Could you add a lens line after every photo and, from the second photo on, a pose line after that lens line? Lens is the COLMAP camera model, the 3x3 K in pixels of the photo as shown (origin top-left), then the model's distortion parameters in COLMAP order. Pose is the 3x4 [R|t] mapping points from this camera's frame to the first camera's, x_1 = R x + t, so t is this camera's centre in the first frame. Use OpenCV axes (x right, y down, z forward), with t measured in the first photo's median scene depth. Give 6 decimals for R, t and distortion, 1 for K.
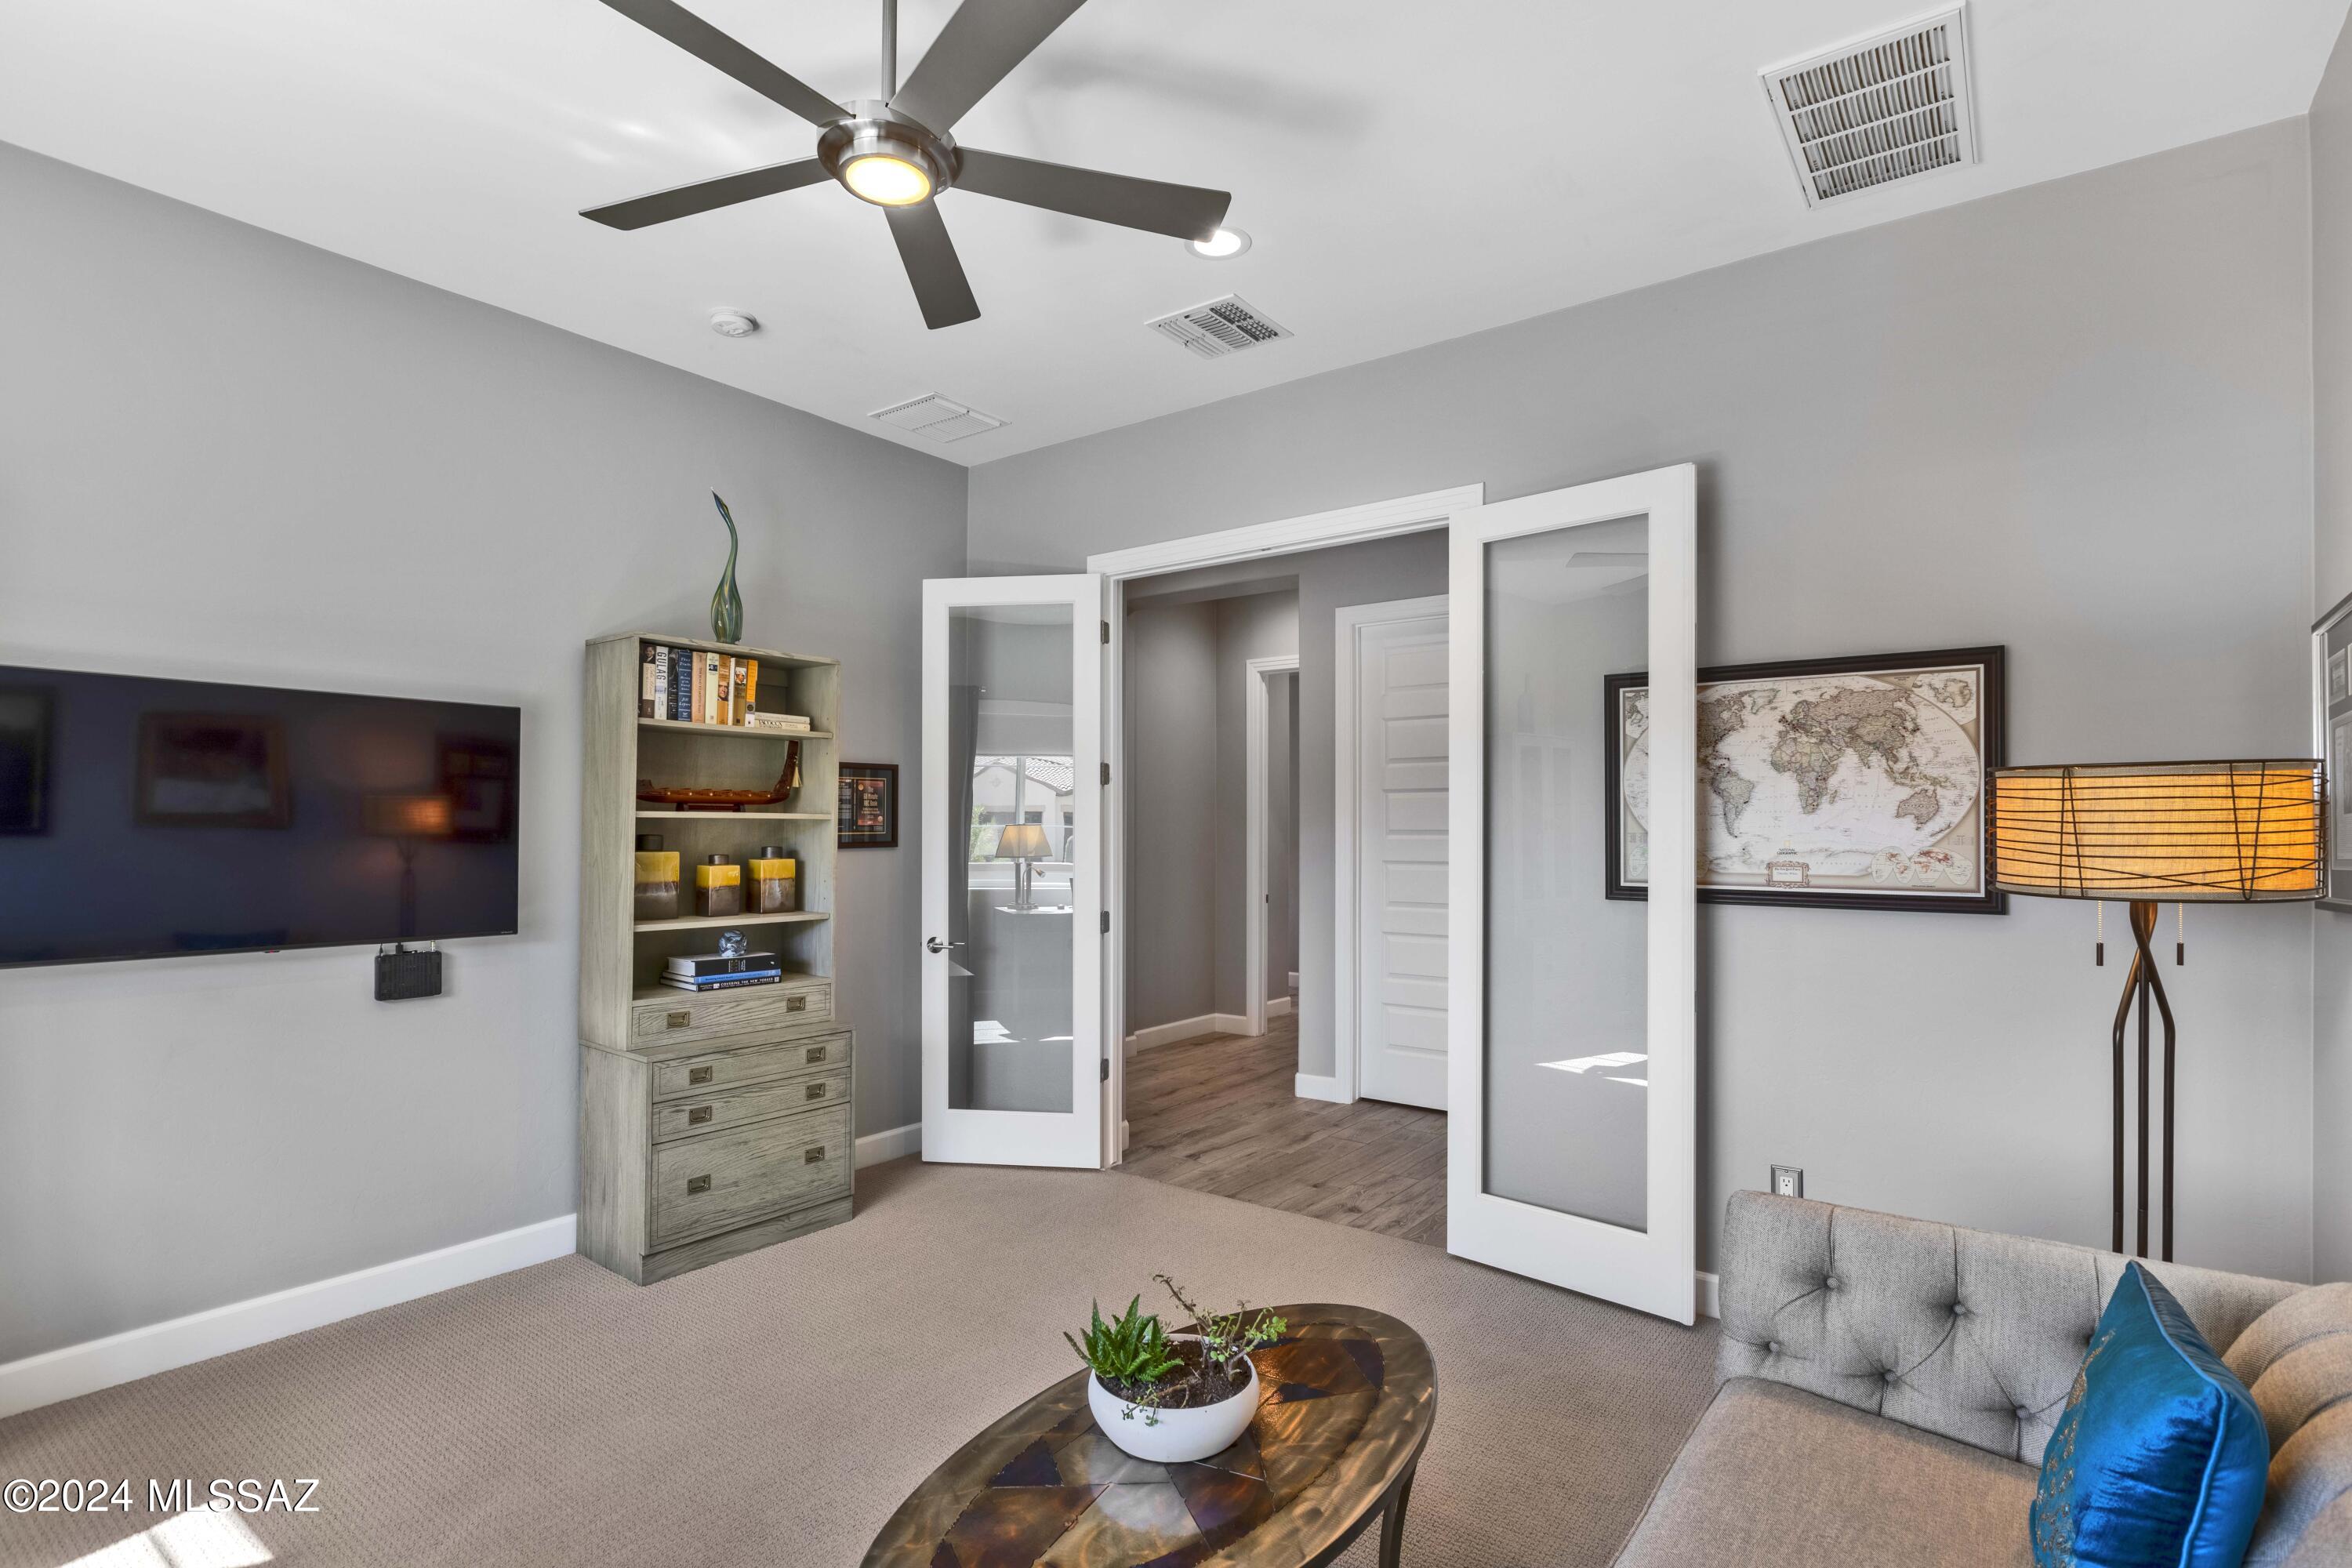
lens RADIAL K [[1140.2, 0, 1177.4], [0, 1140.2, 805.6], [0, 0, 1]] dist [0.001523, 0.000281]
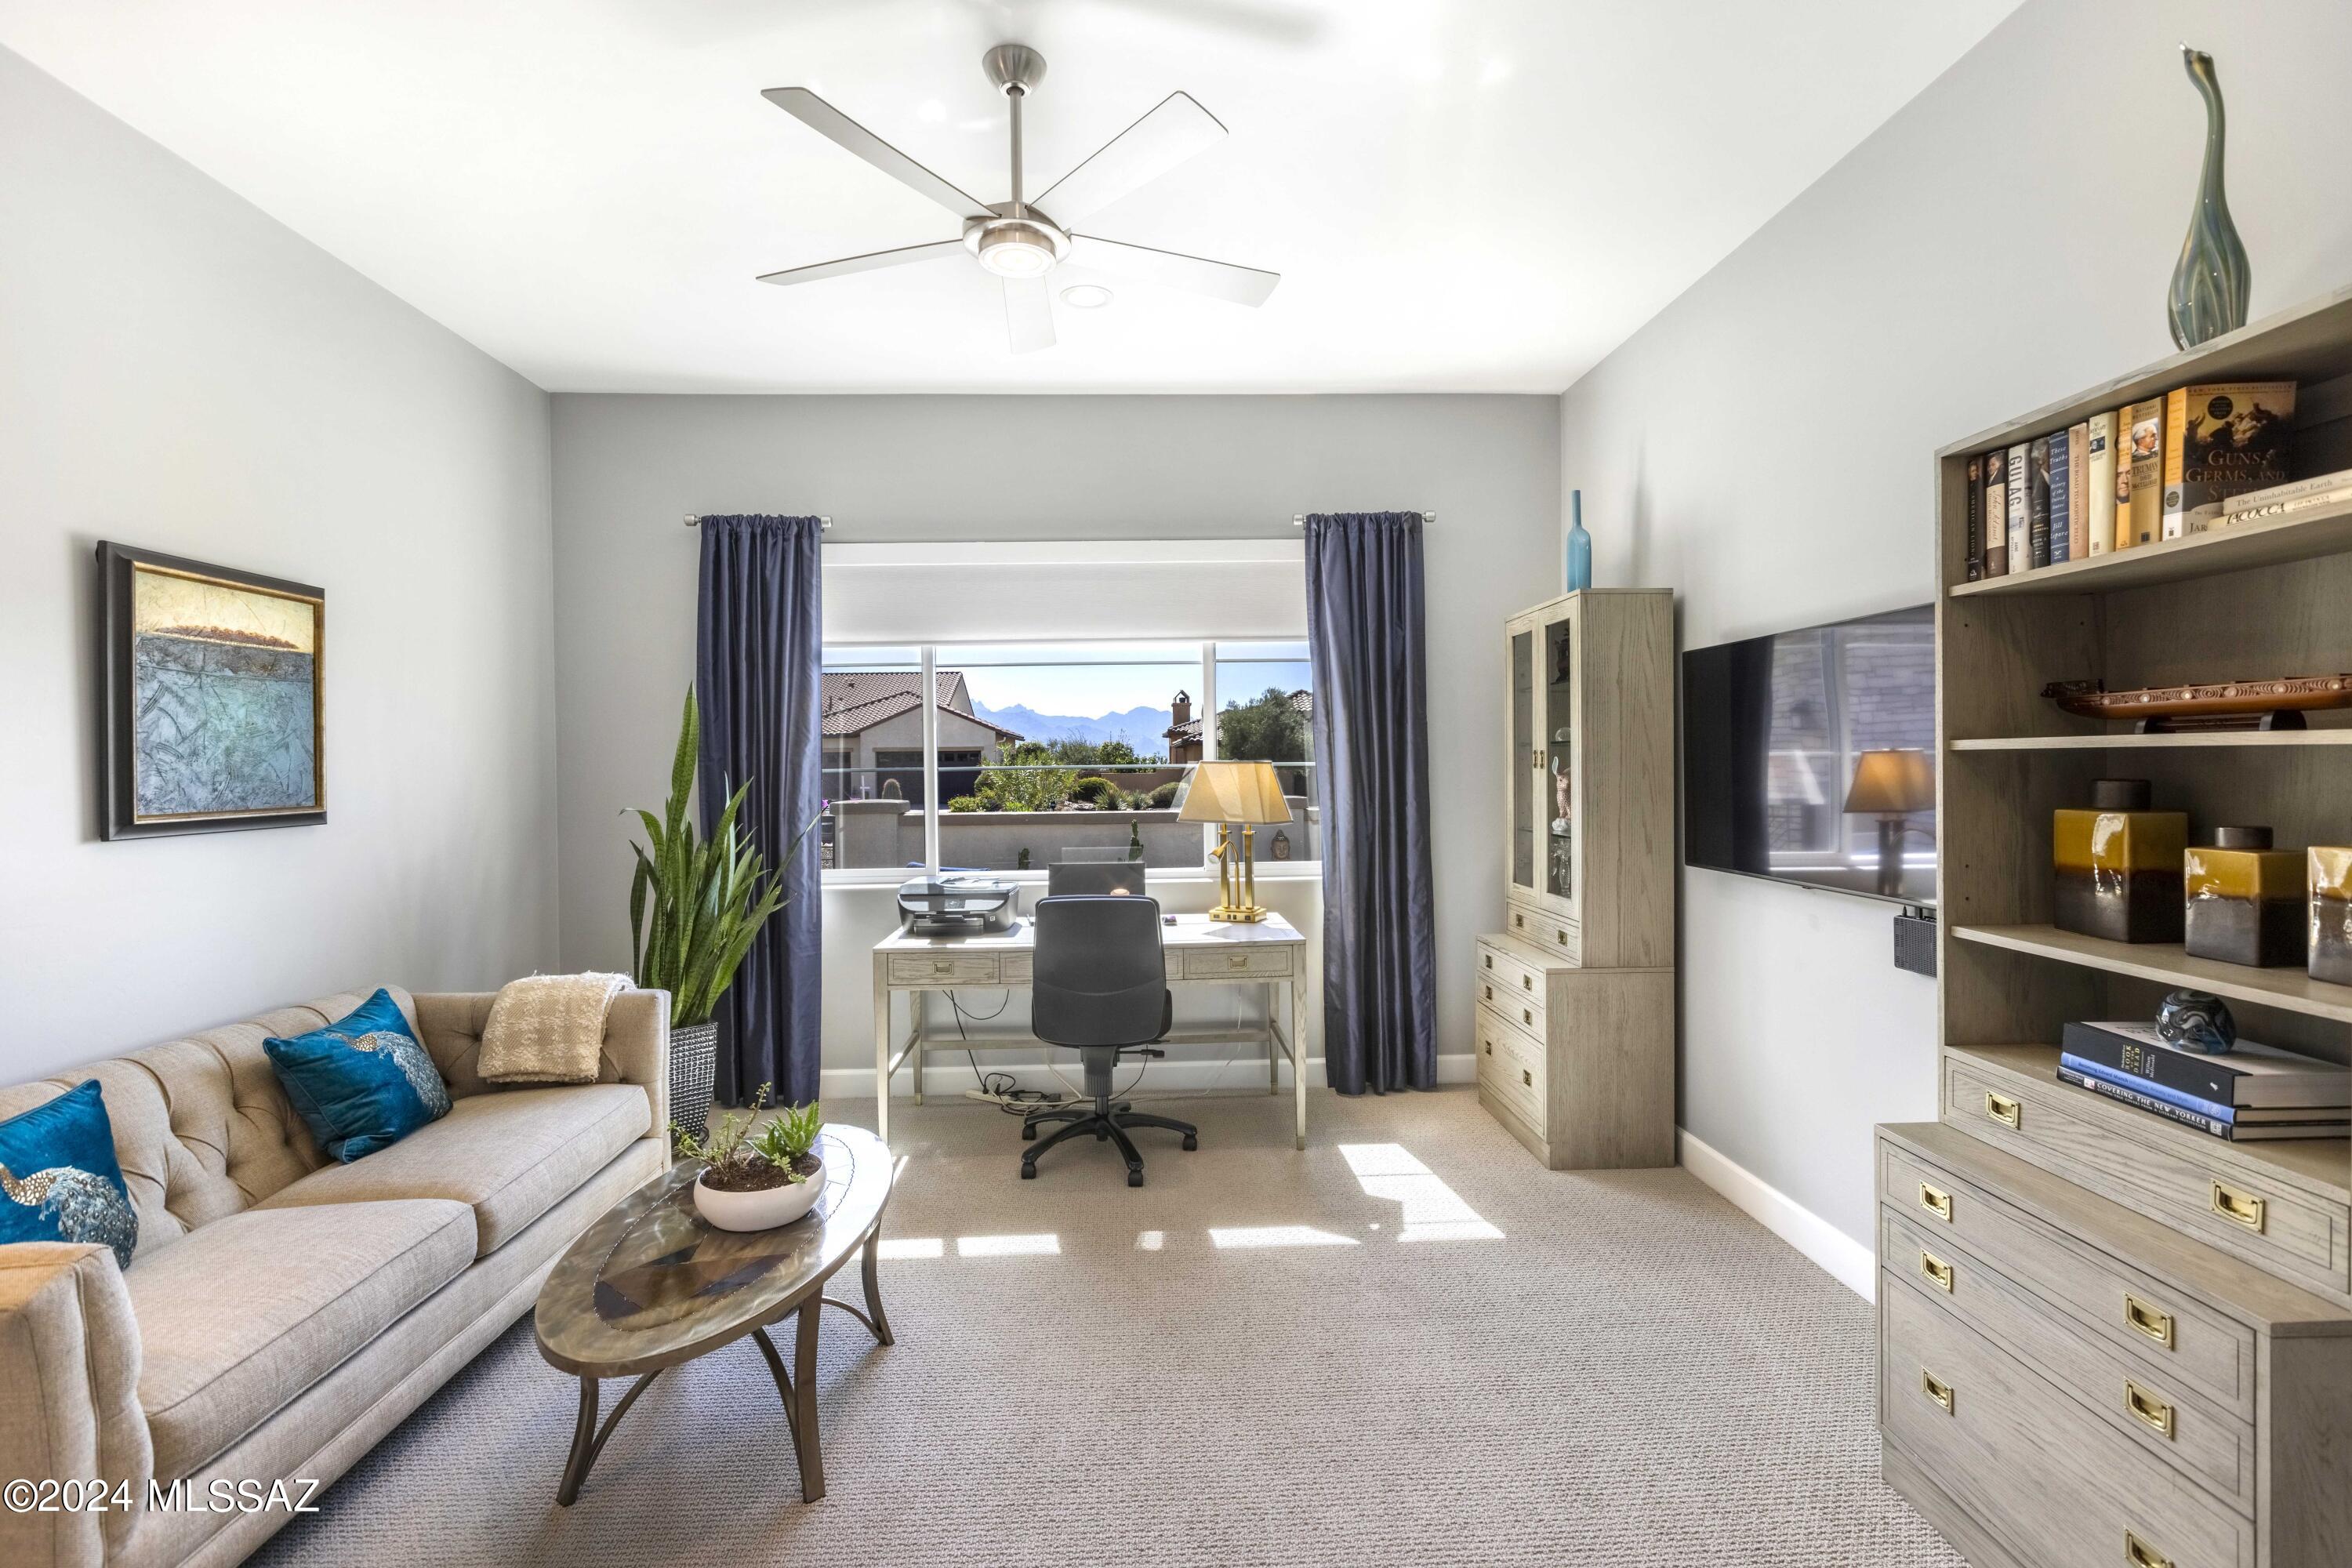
lens RADIAL K [[1140.2, 0, 1182.1], [0, 1140.2, 764.8], [0, 0, 1]] dist [0.001523, 0.000281]
pose [[-0.781052, -0.001079, -0.624466, 0.220453], [0.010881, 0.999823, -0.015336, 0.022578], [0.624372, -0.018773, -0.780902, 1.152925]]
